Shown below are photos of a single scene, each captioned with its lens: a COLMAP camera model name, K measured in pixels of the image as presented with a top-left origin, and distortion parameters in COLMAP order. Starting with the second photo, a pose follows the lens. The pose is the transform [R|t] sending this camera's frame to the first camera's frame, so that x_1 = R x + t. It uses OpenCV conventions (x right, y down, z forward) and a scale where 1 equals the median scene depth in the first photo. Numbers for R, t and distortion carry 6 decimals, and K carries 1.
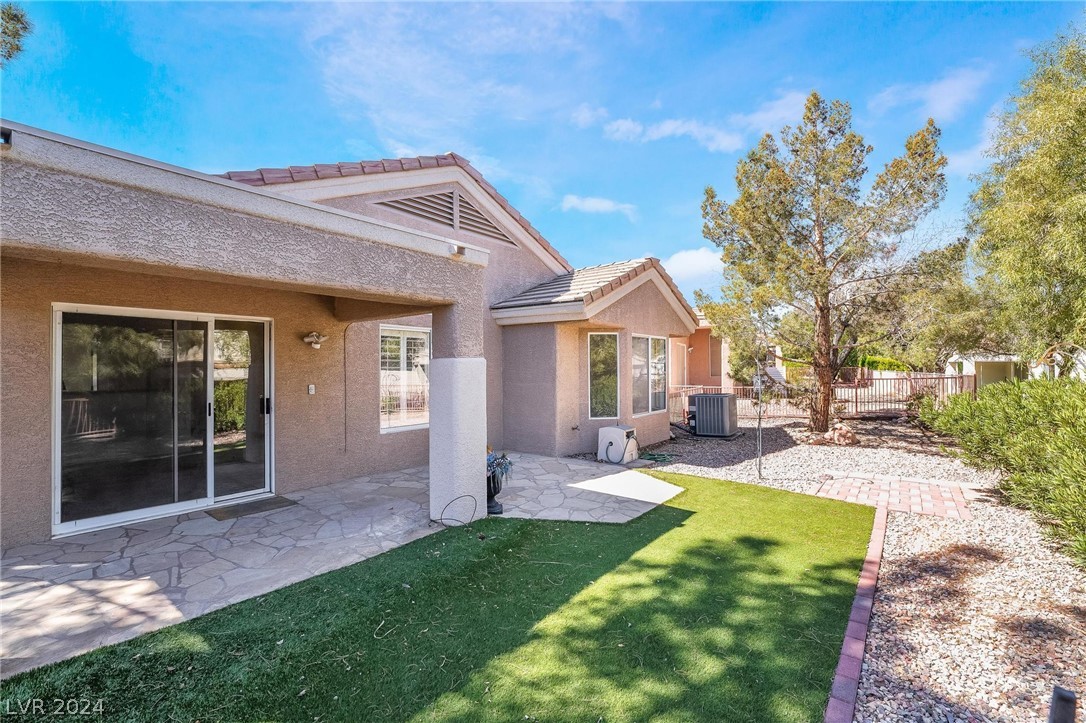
lens RADIAL K [[455.9, 0, 541.3], [0, 455.9, 364.1], [0, 0, 1]] dist [-0.019752, 0.000941]
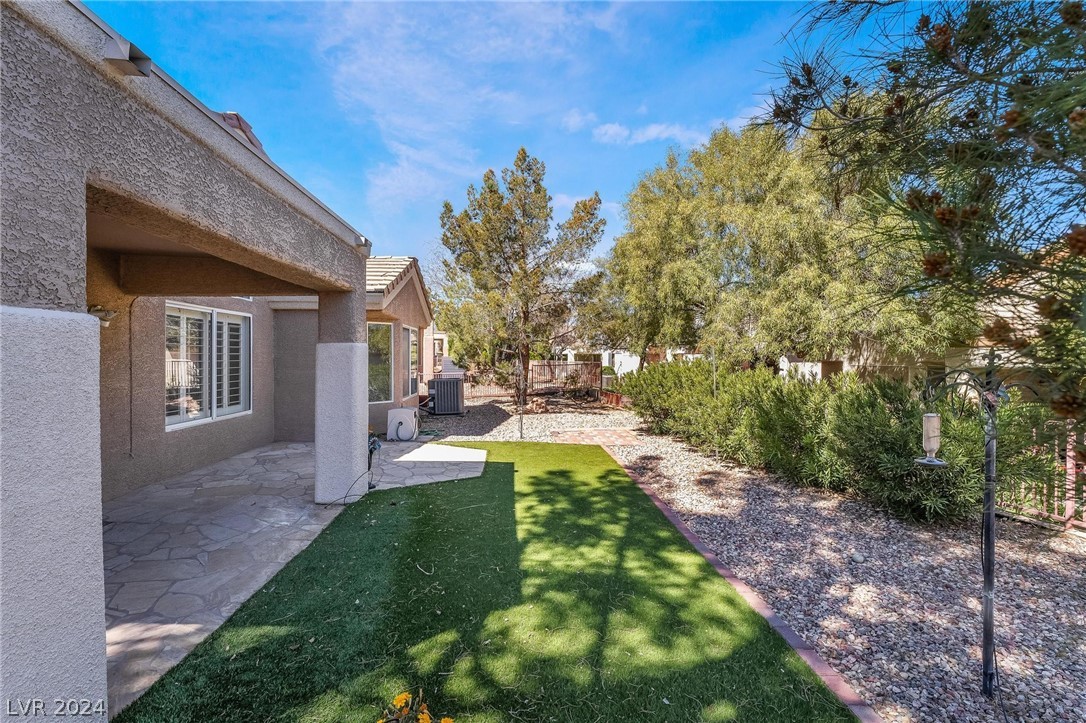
lens RADIAL K [[451.5, 0, 511.2], [0, 451.5, 363.6], [0, 0, 1]] dist [-0.032137, 0.000242]
pose [[0.780869, -0.003279, 0.624686, -0.532564], [-0.009453, 0.999810, 0.017065, 0.012088], [-0.624623, -0.019231, 0.780689, -0.036247]]
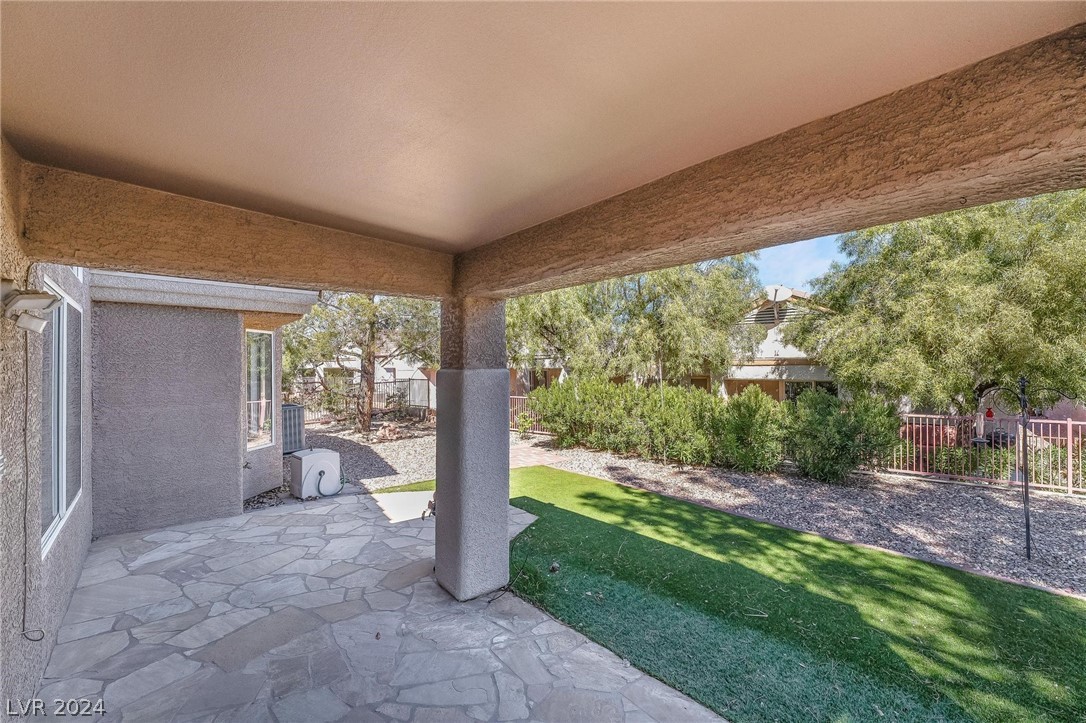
lens RADIAL K [[456.5, 0, 556.1], [0, 456.5, 367.1], [0, 0, 1]] dist [-0.029576, 0.000556]
pose [[0.208722, 0.004374, 0.977965, -0.909170], [0.000059, 0.999990, -0.004485, -0.012408], [-0.977975, 0.000993, 0.208720, 0.731687]]
